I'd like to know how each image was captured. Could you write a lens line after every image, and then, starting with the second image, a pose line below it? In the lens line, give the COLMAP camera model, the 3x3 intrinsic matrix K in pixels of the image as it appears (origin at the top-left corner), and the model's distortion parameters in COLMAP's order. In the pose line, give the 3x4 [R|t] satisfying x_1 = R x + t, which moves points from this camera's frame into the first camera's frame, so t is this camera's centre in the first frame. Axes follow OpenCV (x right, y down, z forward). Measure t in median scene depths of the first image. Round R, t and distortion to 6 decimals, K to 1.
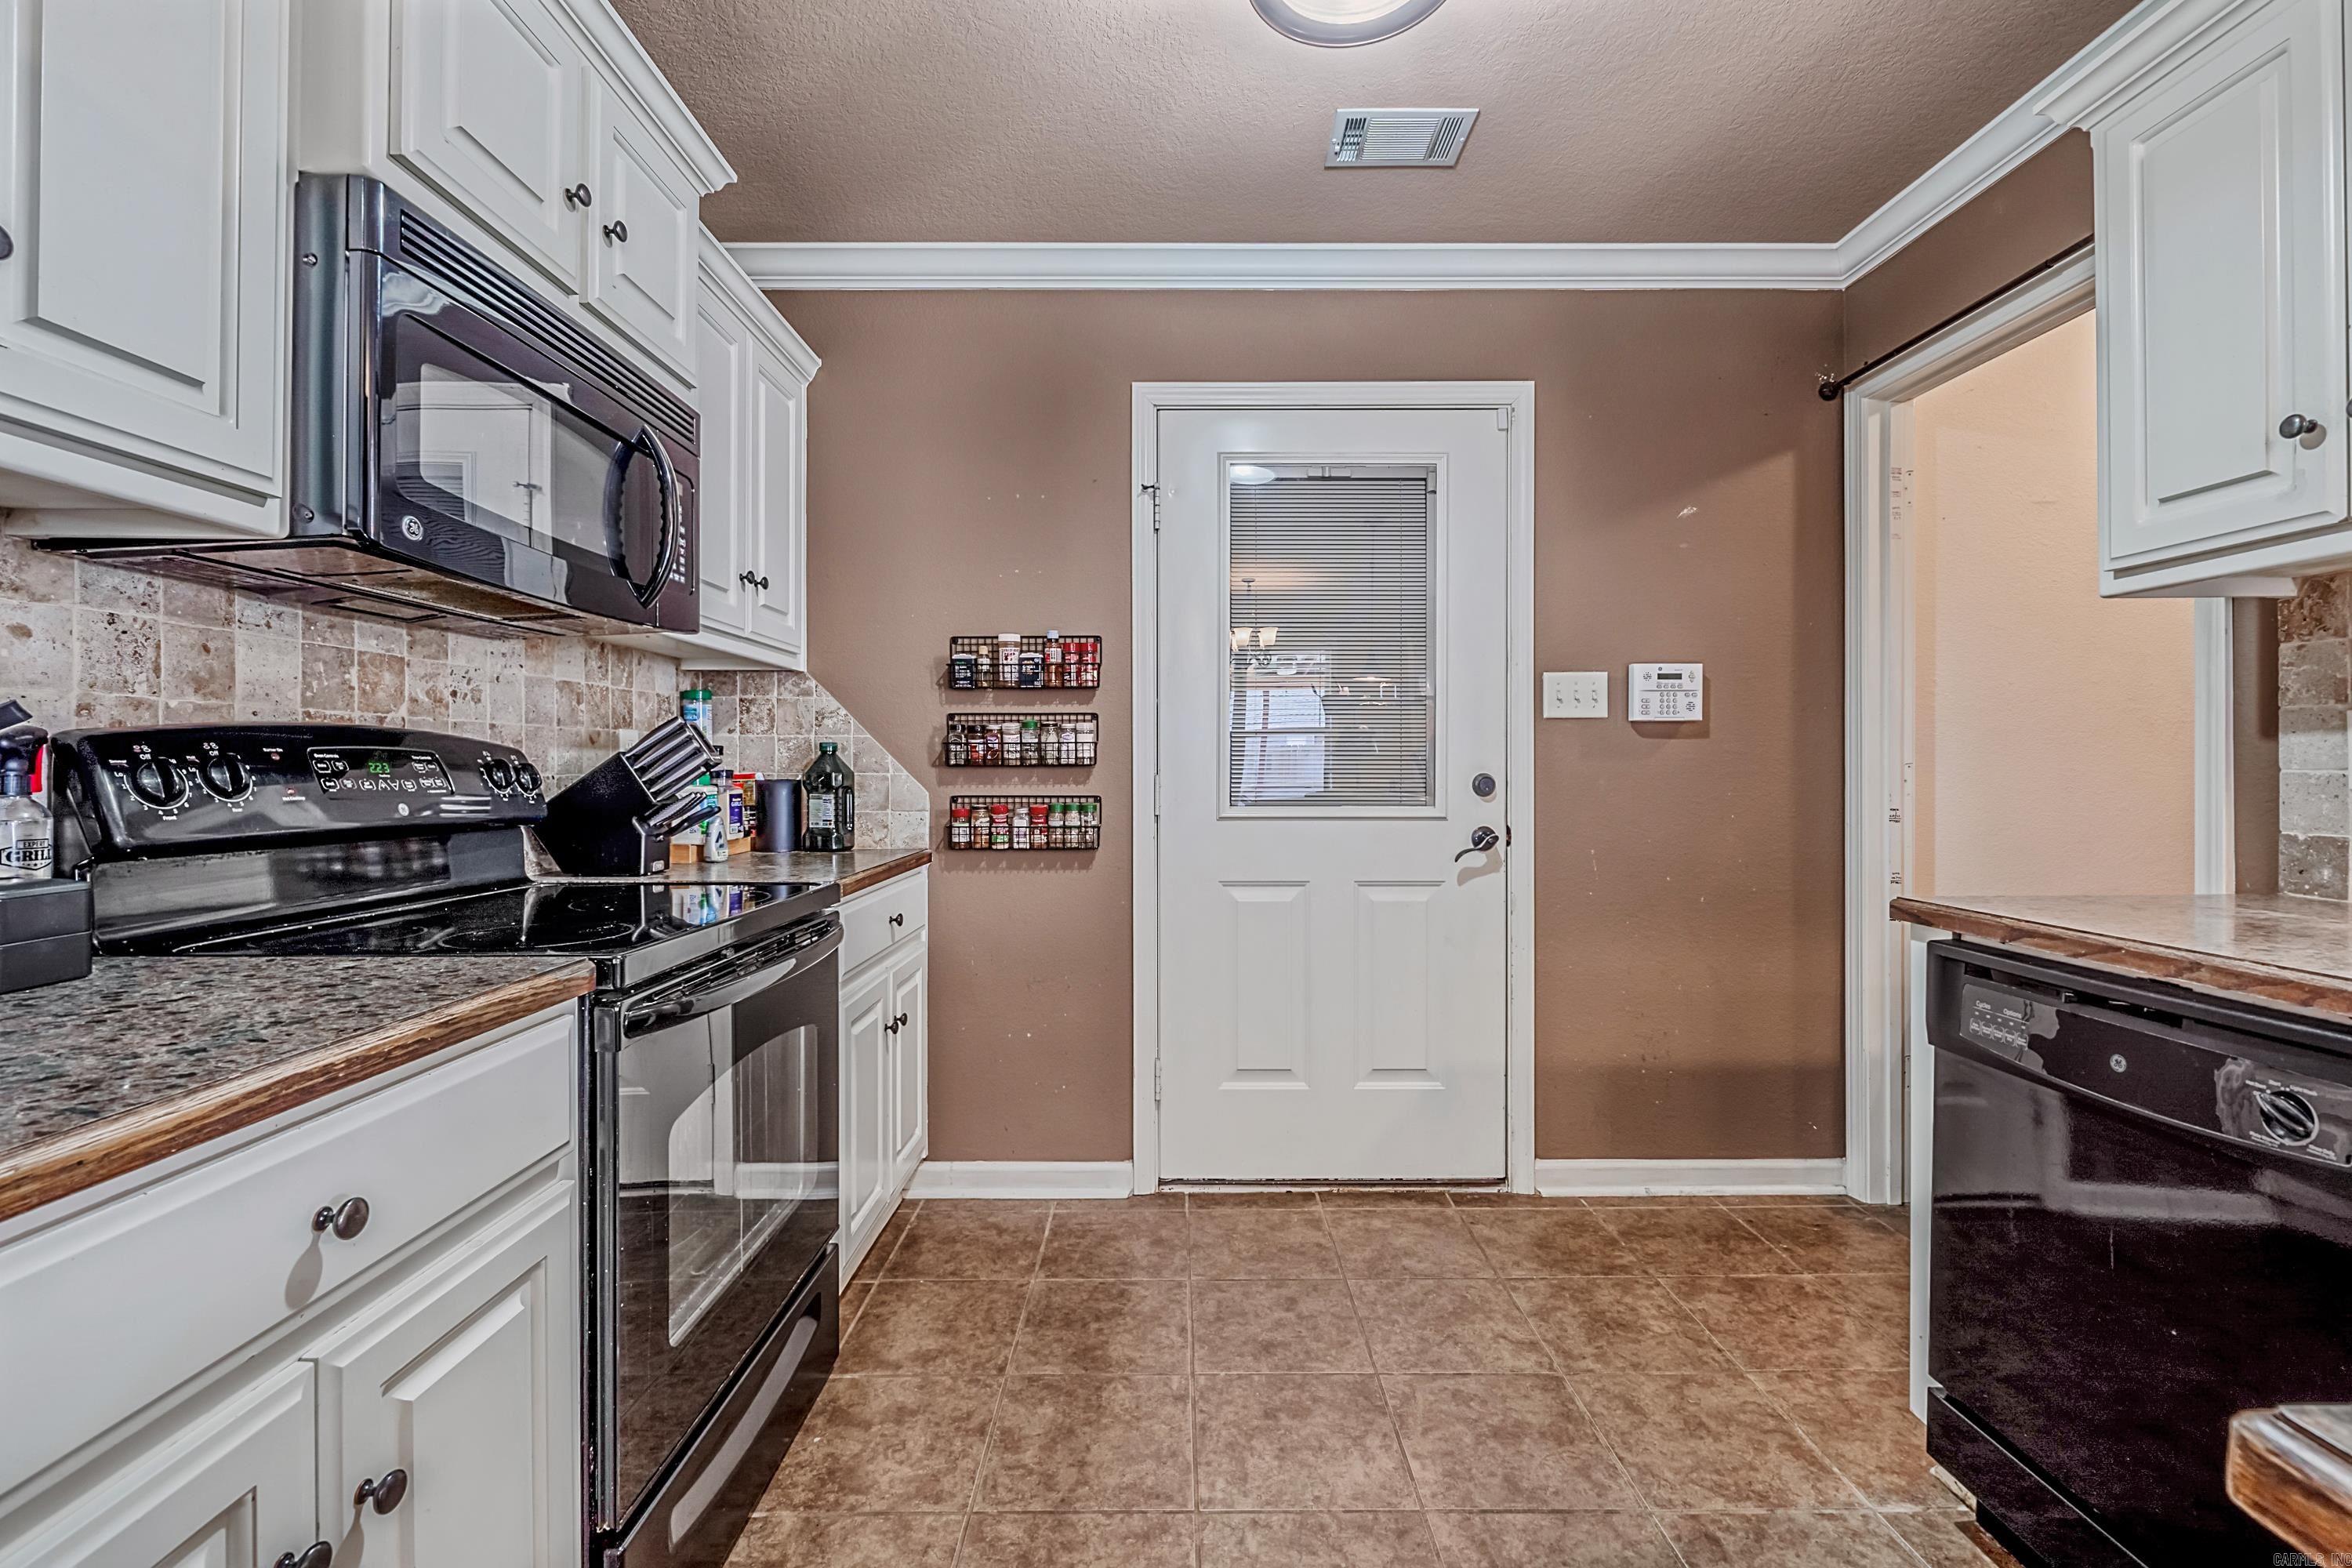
lens RADIAL K [[995.0, 0, 1175.1], [0, 995.0, 772.7], [0, 0, 1]] dist [-0.004786, -0.000996]
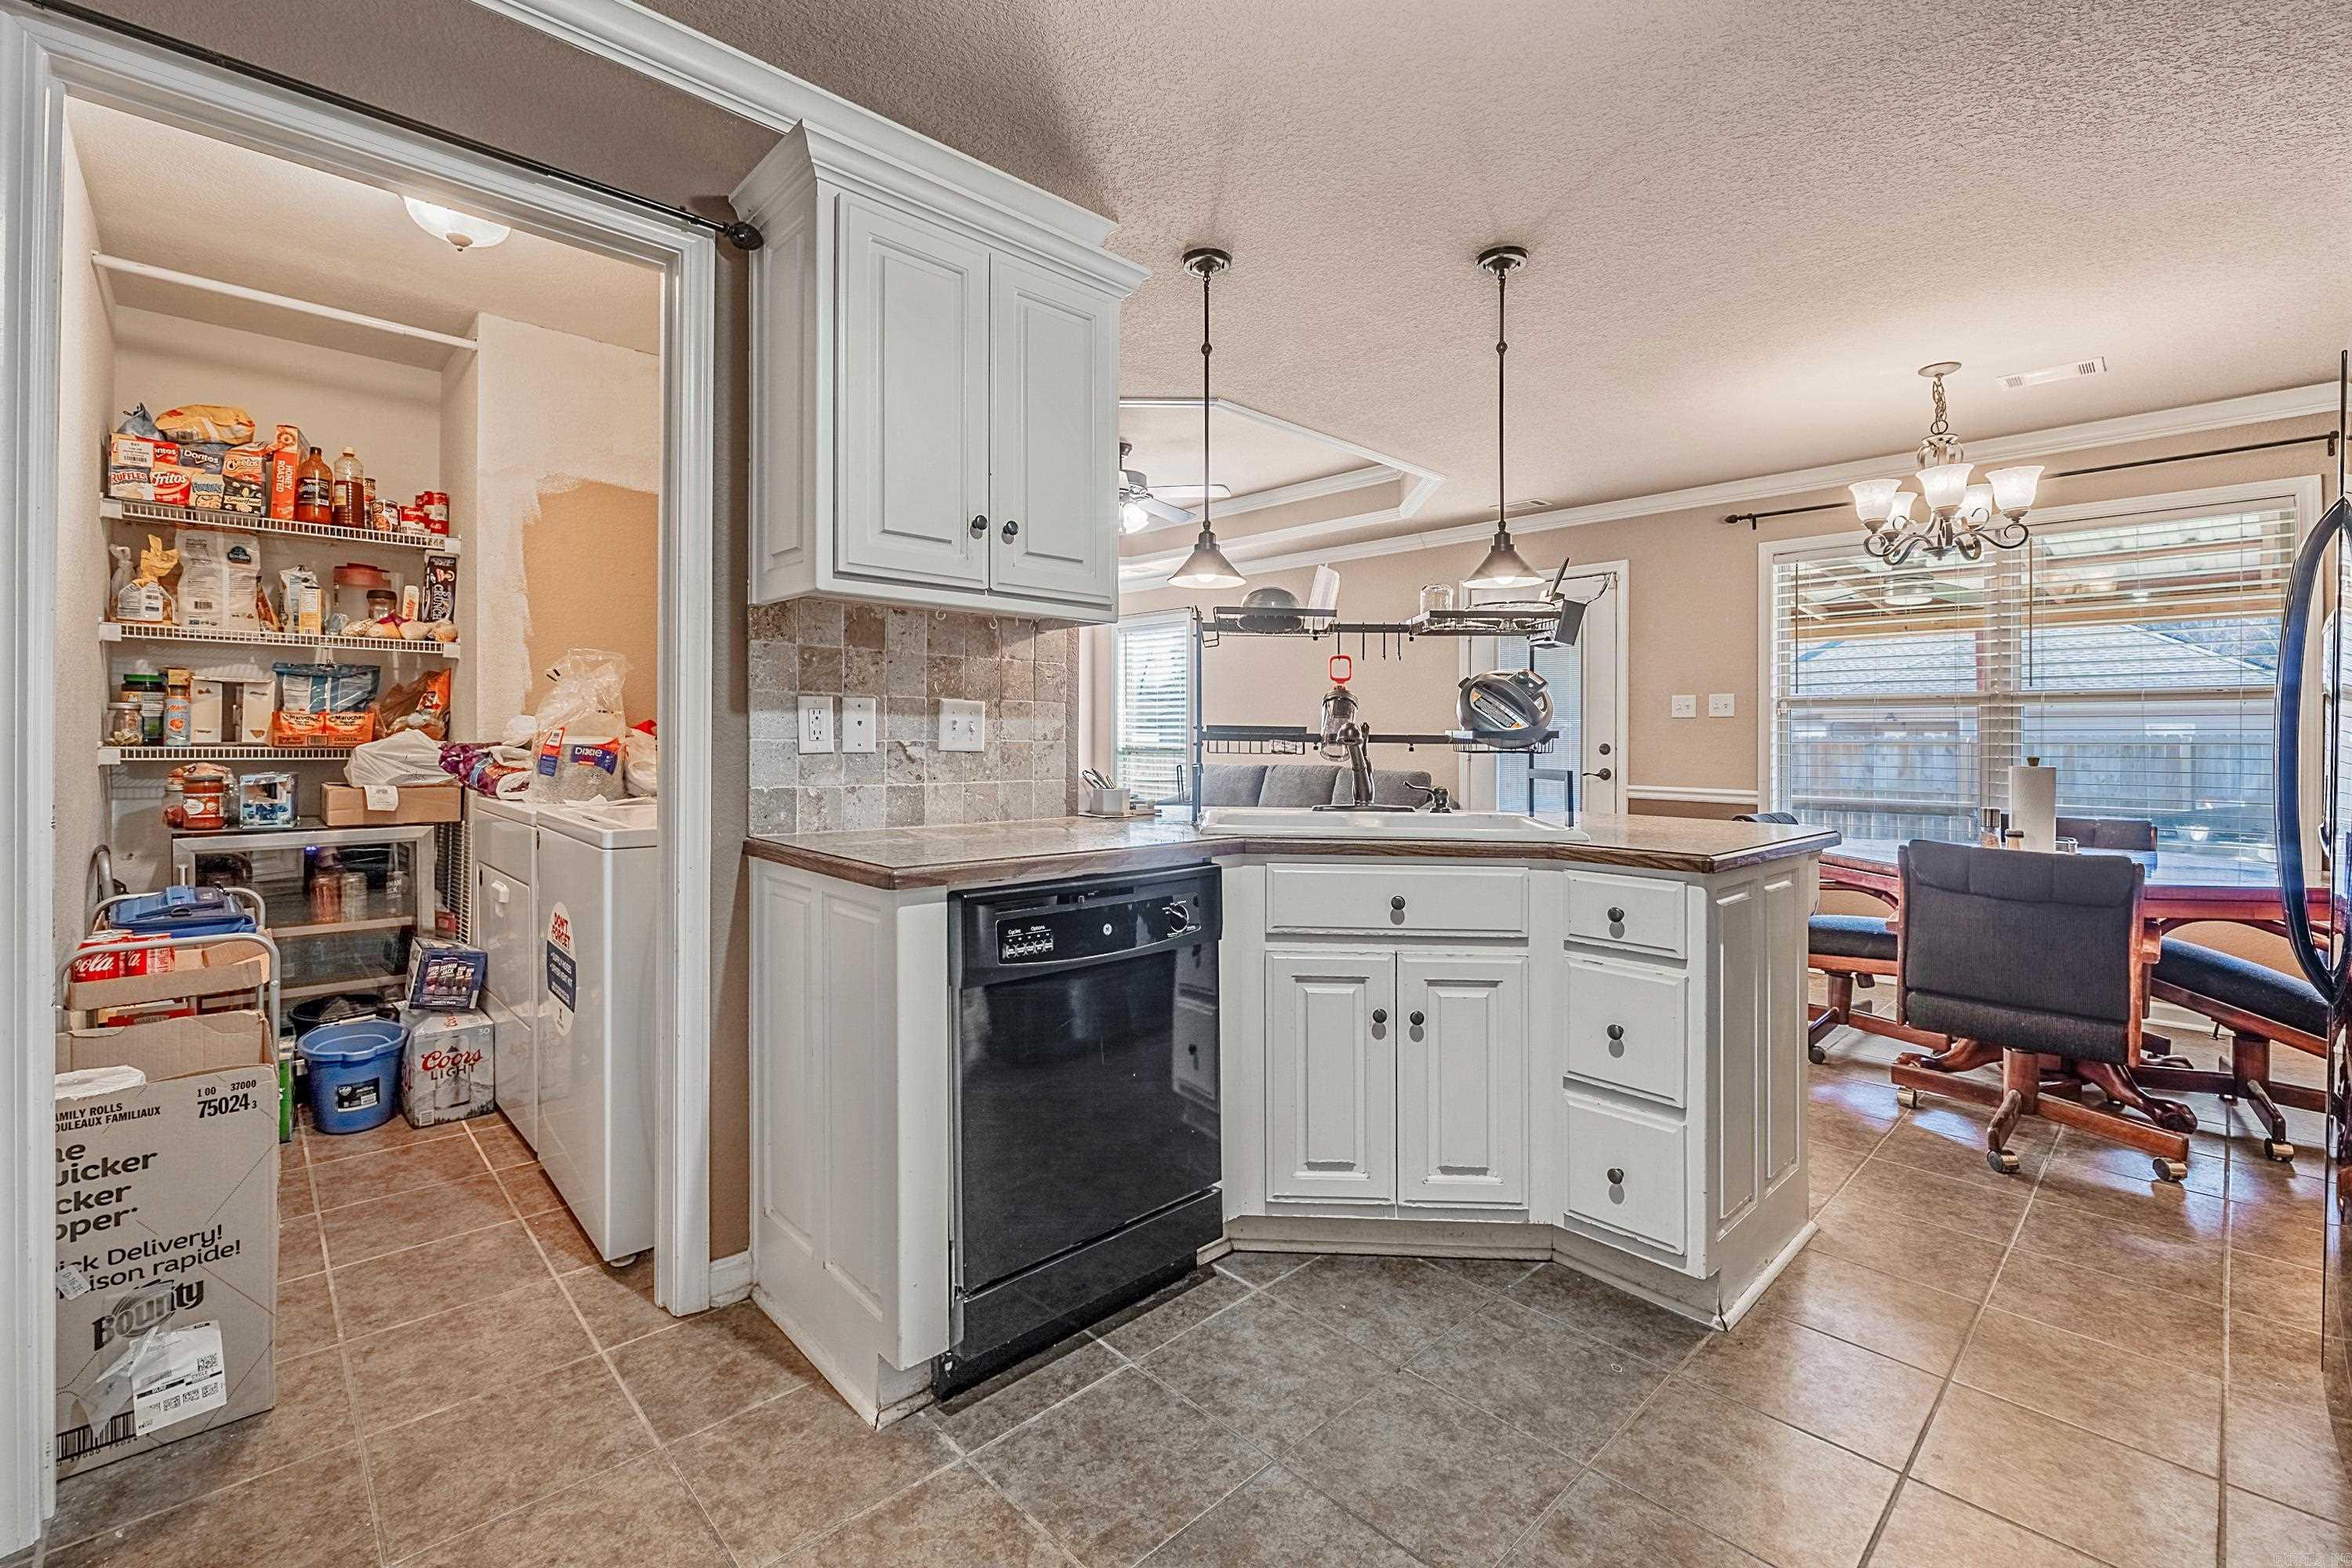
lens RADIAL K [[995.0, 0, 1171.8], [0, 995.0, 735.0], [0, 0, 1]] dist [-0.004786, -0.000996]
pose [[-0.687109, -0.000265, 0.726554, -0.116584], [-0.003424, 0.999990, -0.002873, -0.003653], [-0.726546, -0.004461, -0.687103, 0.927204]]
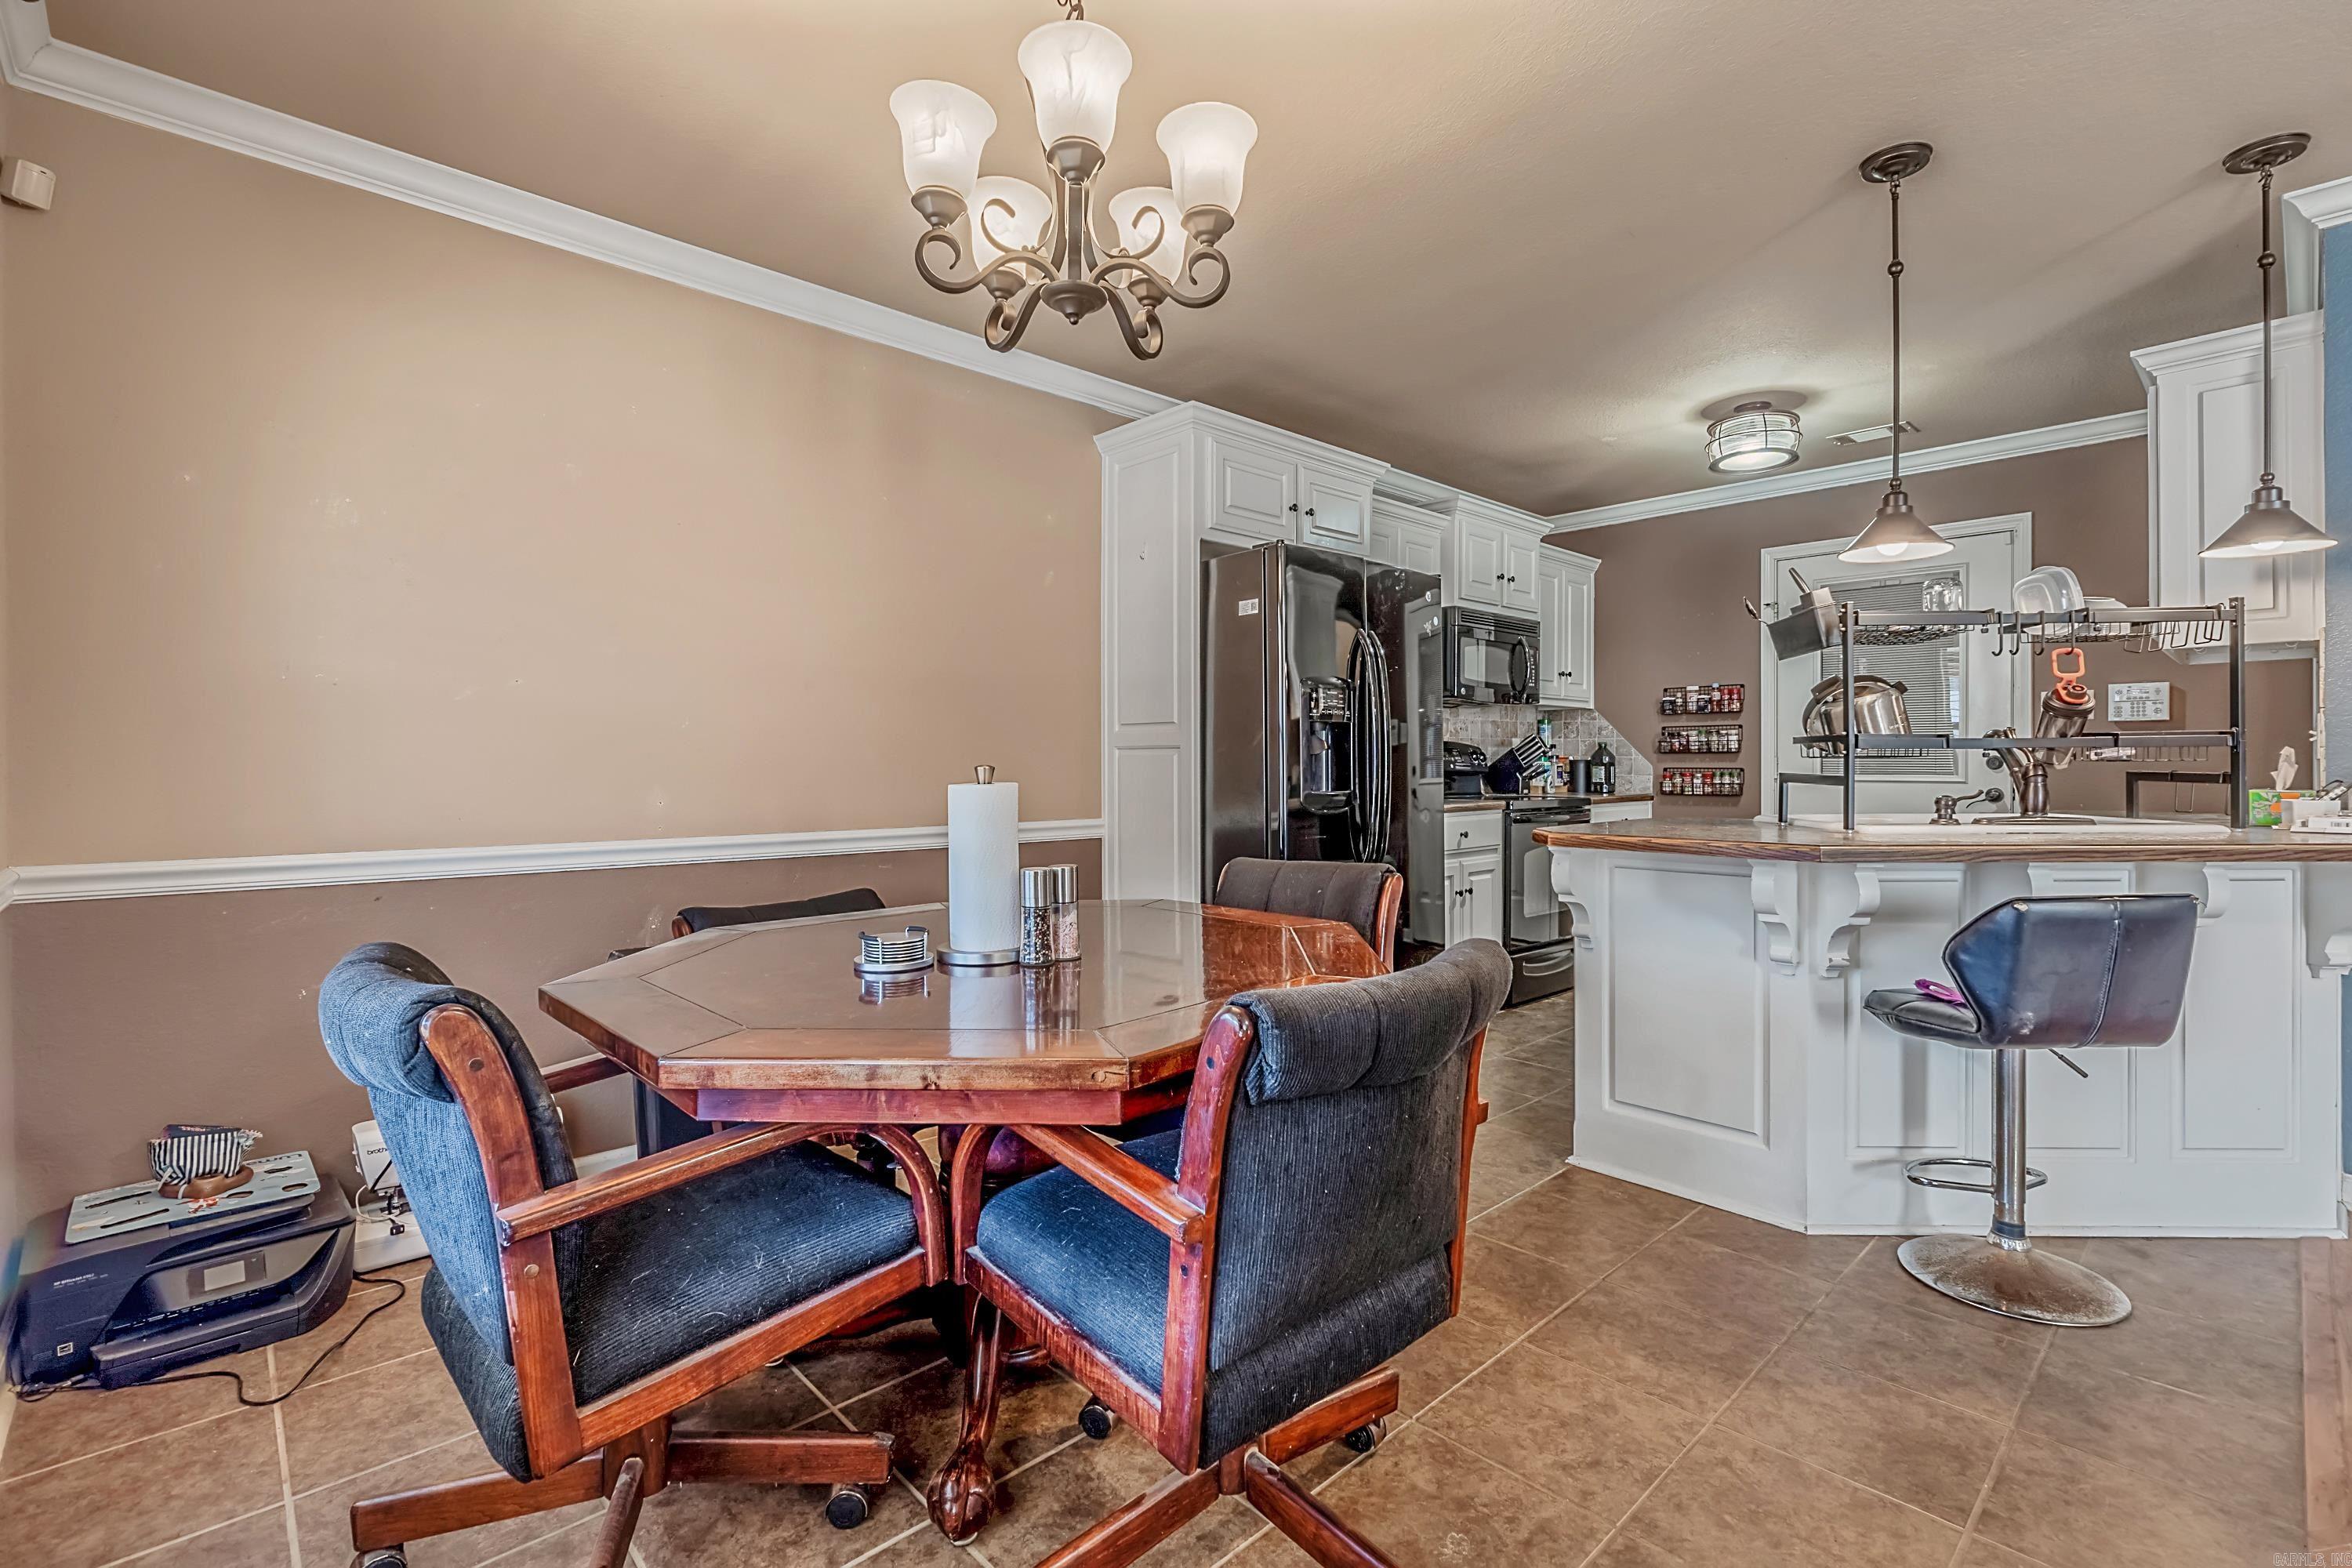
lens RADIAL K [[1053.7, 0, 1175.9], [0, 1053.7, 770.7], [0, 0, 1]] dist [-0.001395, -0.001290]
pose [[0.681781, 0.006618, -0.731527, 0.681901], [-0.001721, 0.999971, 0.007442, 0.015703], [0.731555, -0.003815, 0.681772, -1.211534]]
